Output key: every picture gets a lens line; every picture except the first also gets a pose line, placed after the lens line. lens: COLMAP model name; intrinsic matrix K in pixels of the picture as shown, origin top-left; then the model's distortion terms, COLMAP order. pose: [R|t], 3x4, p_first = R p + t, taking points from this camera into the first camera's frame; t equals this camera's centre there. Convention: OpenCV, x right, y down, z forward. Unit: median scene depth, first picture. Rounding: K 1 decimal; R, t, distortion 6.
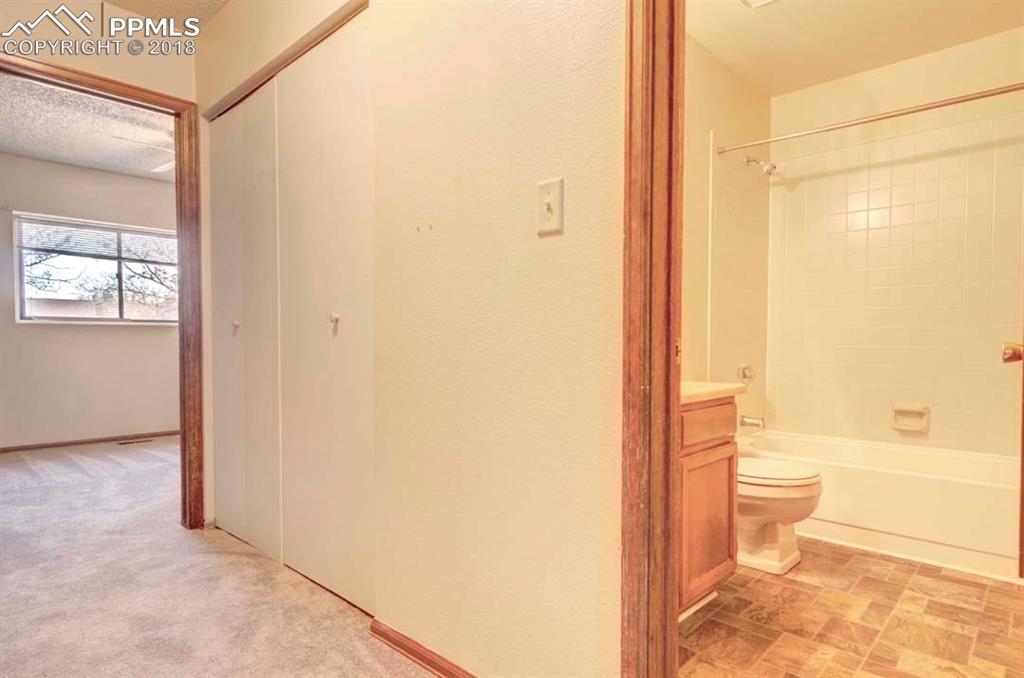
lens RADIAL K [[587.4, 0, 526.3], [0, 587.4, 343.1], [0, 0, 1]] dist [0.020597, -0.000258]
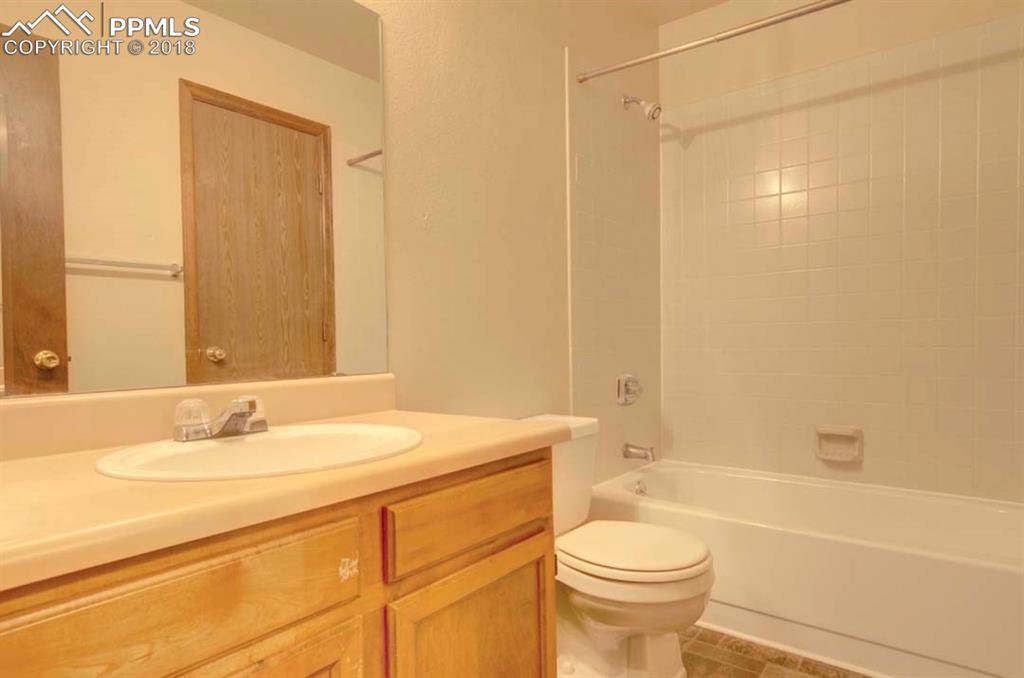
lens RADIAL K [[587.4, 0, 526.3], [0, 587.4, 343.1], [0, 0, 1]] dist [0.020597, -0.000258]
pose [[0.995055, -0.018619, 0.097563, 0.186200], [0.019019, 0.999814, -0.003167, -0.005207], [-0.097486, 0.005007, 0.995224, 0.296631]]
